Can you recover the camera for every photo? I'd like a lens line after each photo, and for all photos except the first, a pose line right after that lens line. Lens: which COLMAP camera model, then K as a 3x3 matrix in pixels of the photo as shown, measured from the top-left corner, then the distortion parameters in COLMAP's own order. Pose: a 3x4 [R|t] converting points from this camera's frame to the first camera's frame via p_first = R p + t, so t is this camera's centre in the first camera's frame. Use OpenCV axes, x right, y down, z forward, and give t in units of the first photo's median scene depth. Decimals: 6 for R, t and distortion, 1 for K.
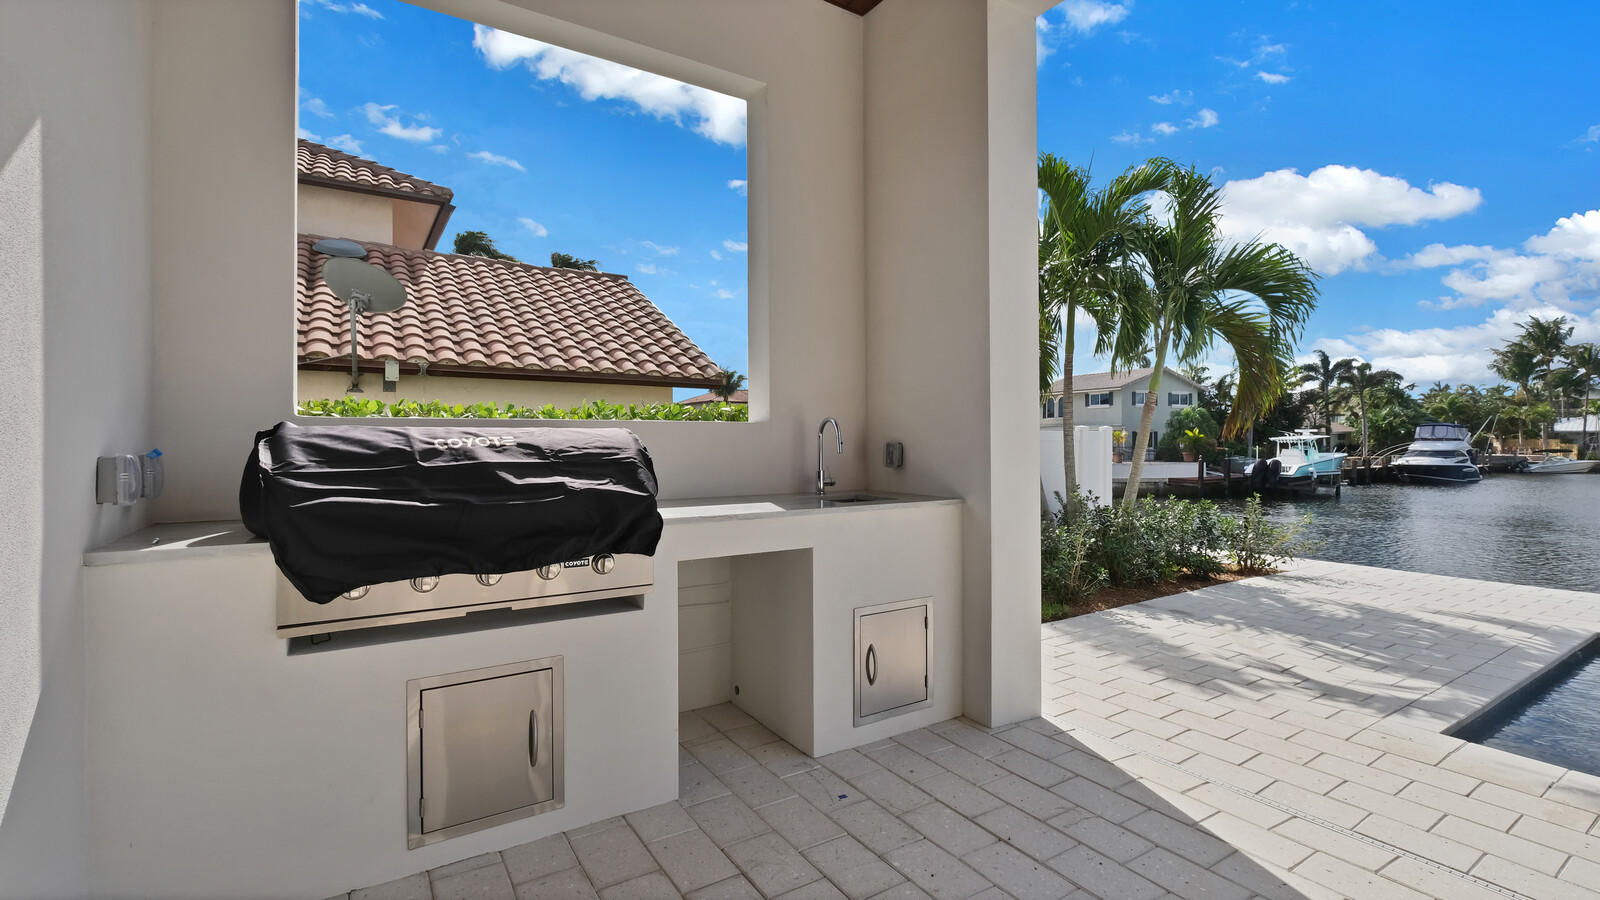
lens RADIAL K [[719.7, 0, 800.0], [0, 719.7, 450.0], [0, 0, 1]] dist [-0.015198, -0.000120]
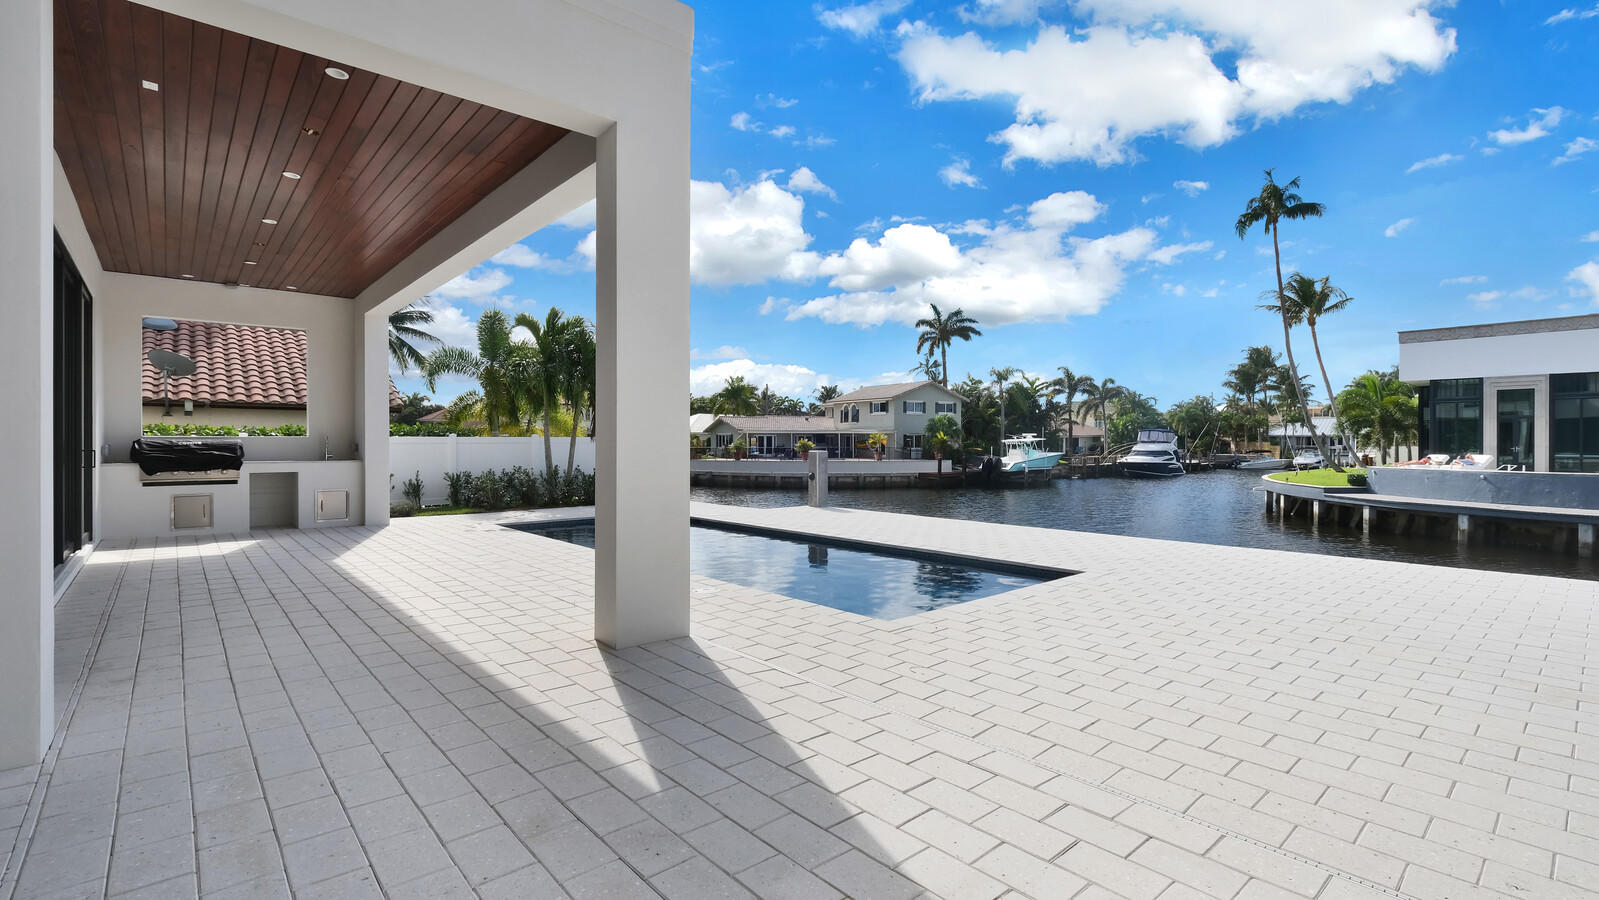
lens RADIAL K [[718.1, 0, 798.7], [0, 718.1, 483.2], [0, 0, 1]] dist [-0.000747, 0.000243]
pose [[0.989629, -0.005017, 0.143562, 0.136043], [-0.001532, 0.998964, 0.045475, 0.001524], [-0.143642, -0.045224, 0.988596, -0.202726]]
